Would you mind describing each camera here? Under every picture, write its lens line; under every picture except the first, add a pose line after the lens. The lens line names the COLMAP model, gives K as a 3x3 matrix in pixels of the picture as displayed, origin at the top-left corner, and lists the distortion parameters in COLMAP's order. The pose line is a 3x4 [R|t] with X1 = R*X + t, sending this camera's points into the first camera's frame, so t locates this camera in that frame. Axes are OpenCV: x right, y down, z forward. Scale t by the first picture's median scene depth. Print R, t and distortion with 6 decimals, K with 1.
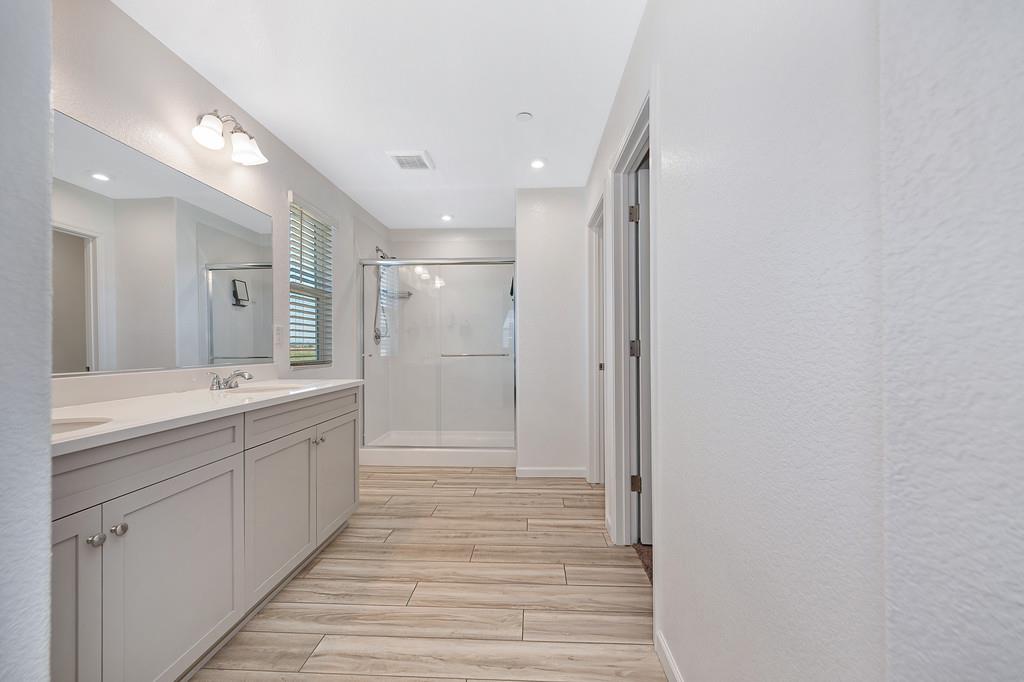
lens RADIAL K [[427.7, 0, 494.4], [0, 427.7, 341.1], [0, 0, 1]] dist [-0.000306, -0.000372]
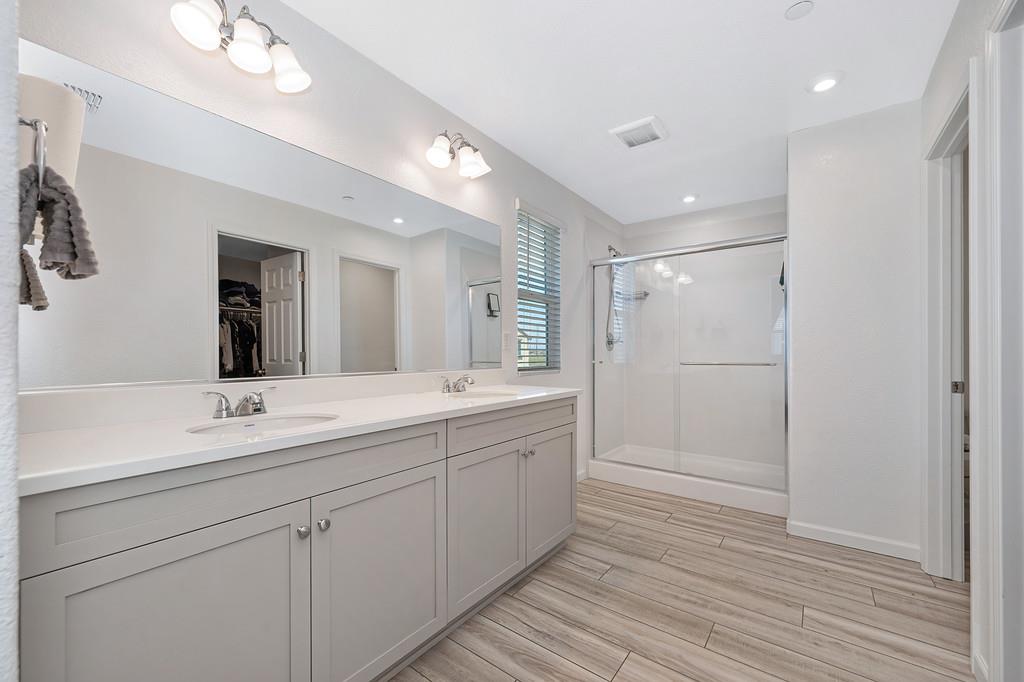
lens RADIAL K [[404.4, 0, 514.2], [0, 404.4, 352.0], [0, 0, 1]] dist [-0.001568, 0.000304]
pose [[0.846413, 0.001108, -0.532527, 0.026022], [0.004382, 0.999950, 0.009044, 0.003130], [0.532510, -0.009988, 0.846365, 0.191450]]
